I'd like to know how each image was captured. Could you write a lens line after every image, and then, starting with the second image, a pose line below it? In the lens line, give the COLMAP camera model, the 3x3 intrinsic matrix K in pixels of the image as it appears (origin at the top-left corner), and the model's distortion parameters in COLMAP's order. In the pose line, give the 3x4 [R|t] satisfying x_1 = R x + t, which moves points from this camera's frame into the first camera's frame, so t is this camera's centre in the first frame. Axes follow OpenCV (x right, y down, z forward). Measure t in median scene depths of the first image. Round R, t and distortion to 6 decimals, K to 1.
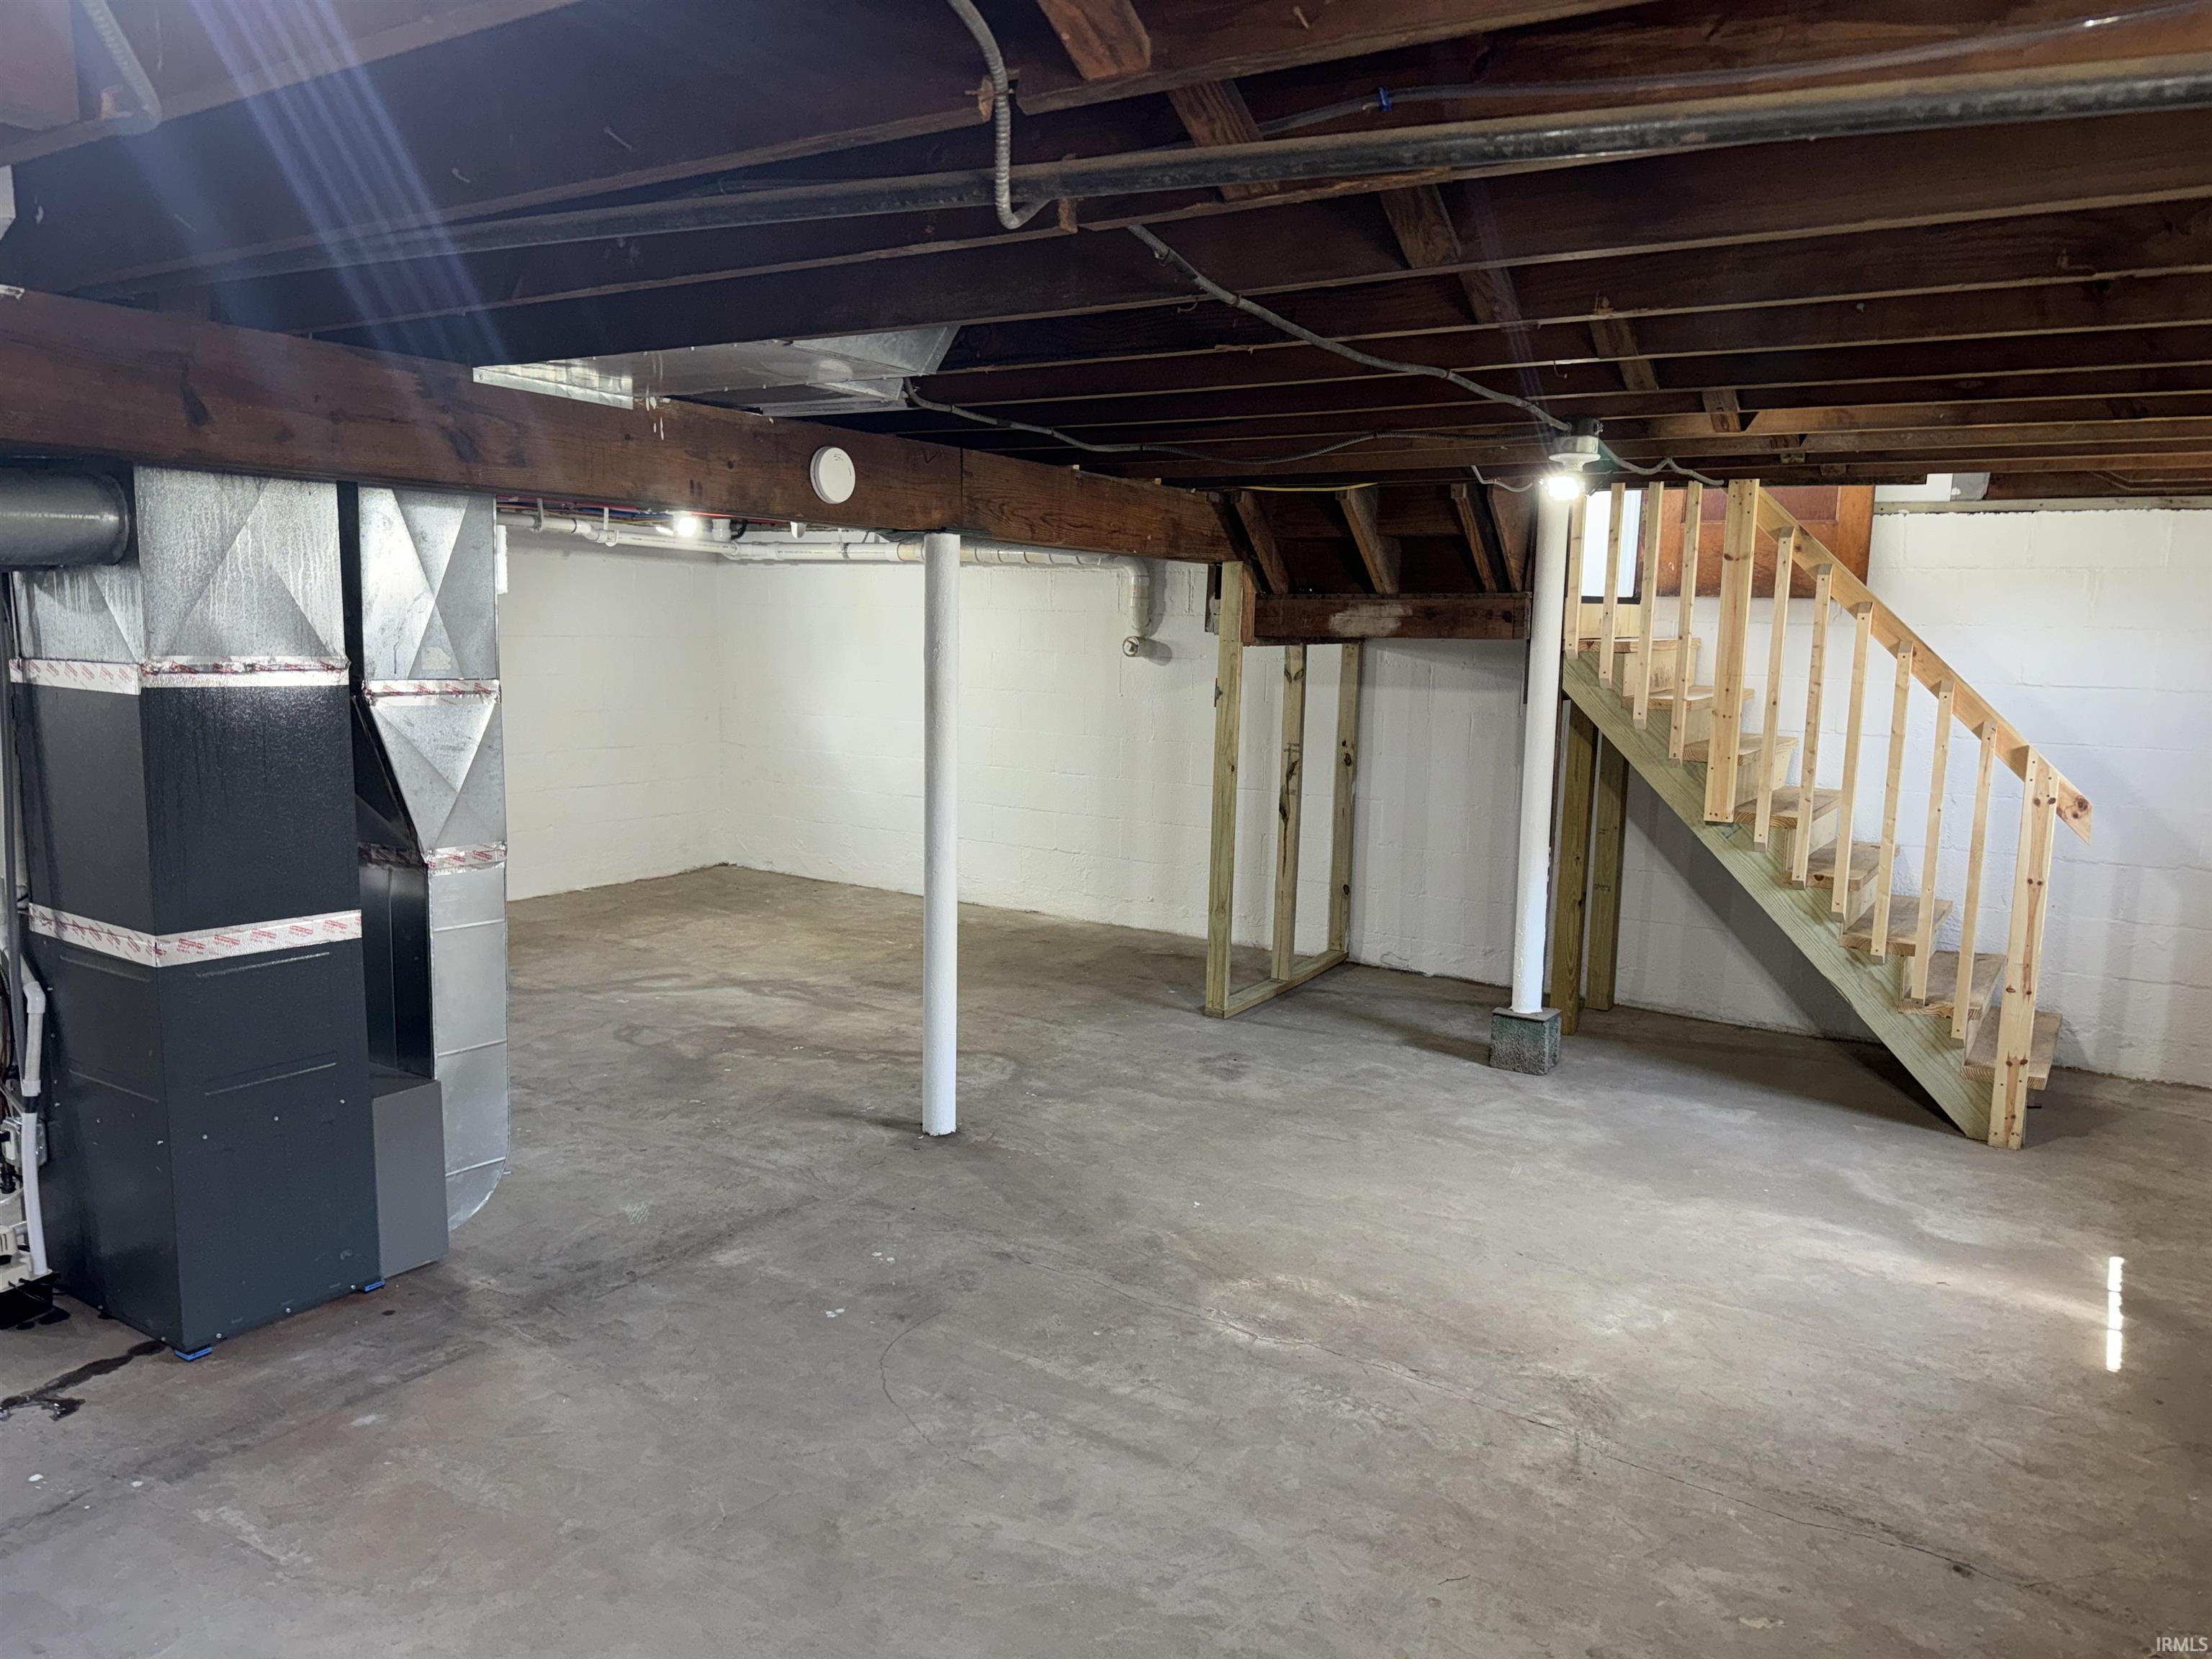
lens RADIAL K [[1503.4, 0, 1120.4], [0, 1503.4, 820.8], [0, 0, 1]] dist [0.150875, -0.206633]
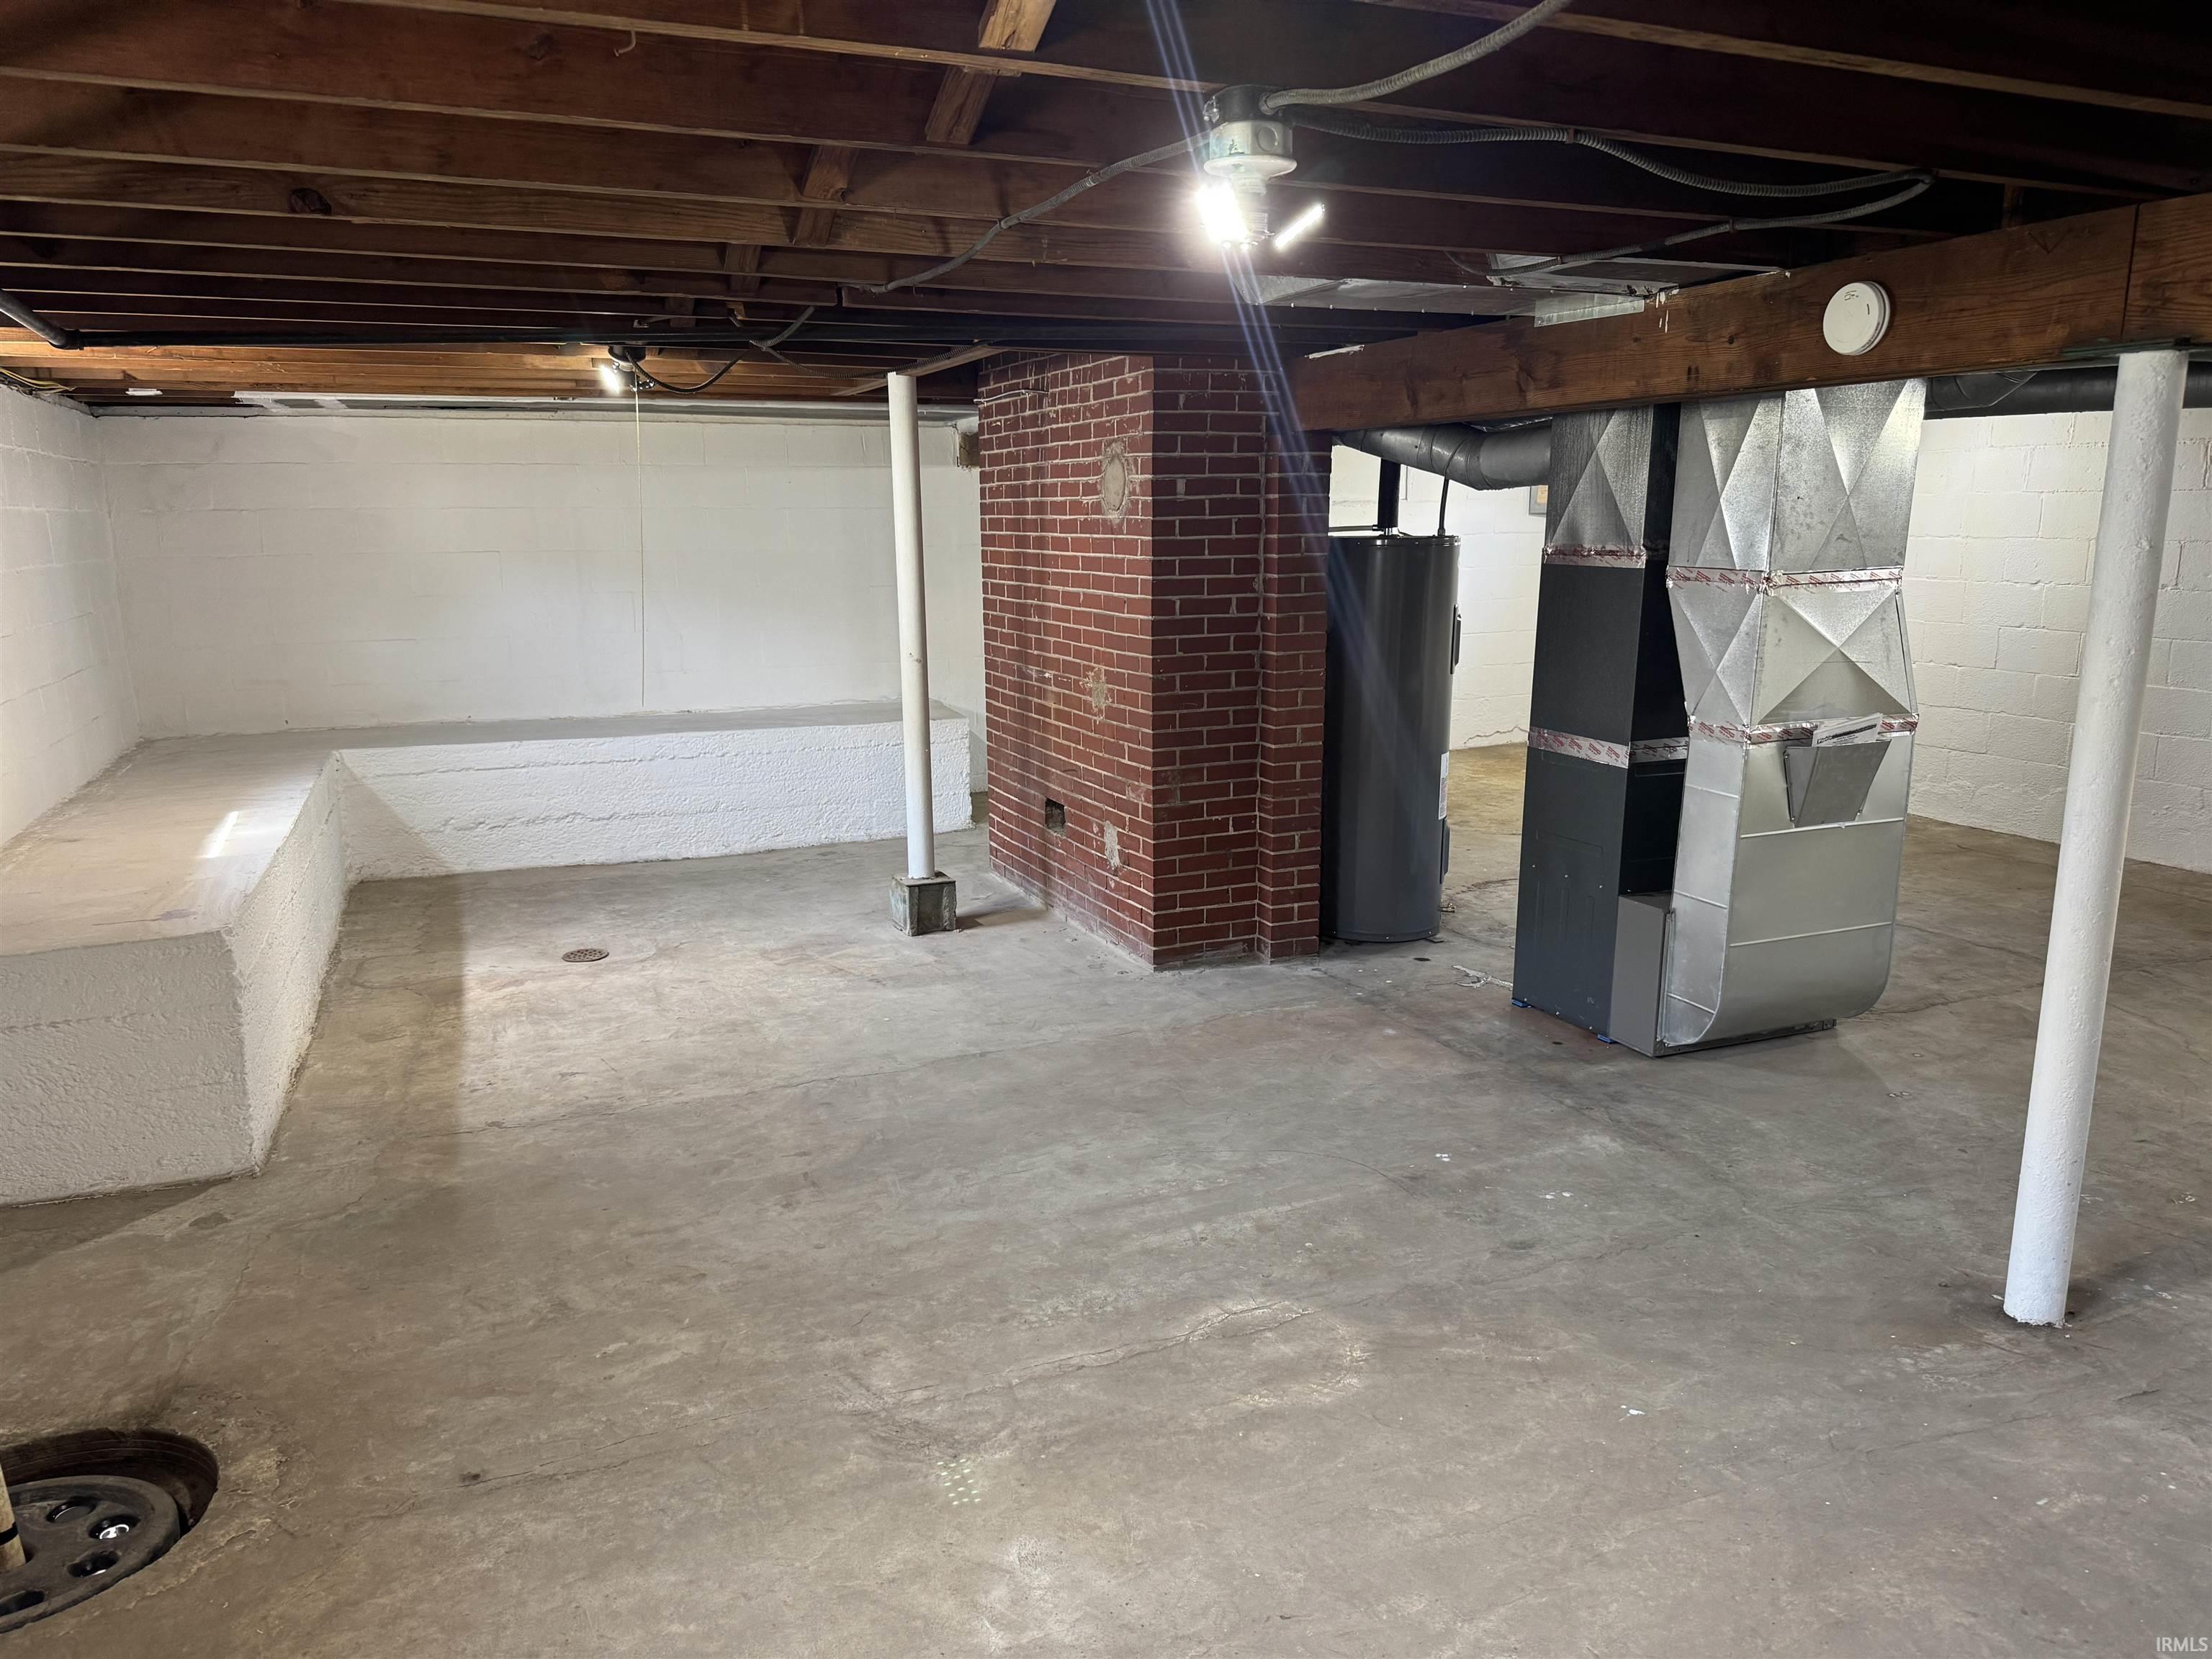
lens RADIAL K [[1503.4, 0, 1120.4], [0, 1503.4, 820.8], [0, 0, 1]] dist [0.150875, -0.206633]
pose [[-0.529564, 0.146651, -0.835497, 0.806624], [-0.123178, 0.961209, 0.246790, -0.146199], [0.839279, 0.233606, -0.490958, 1.292164]]
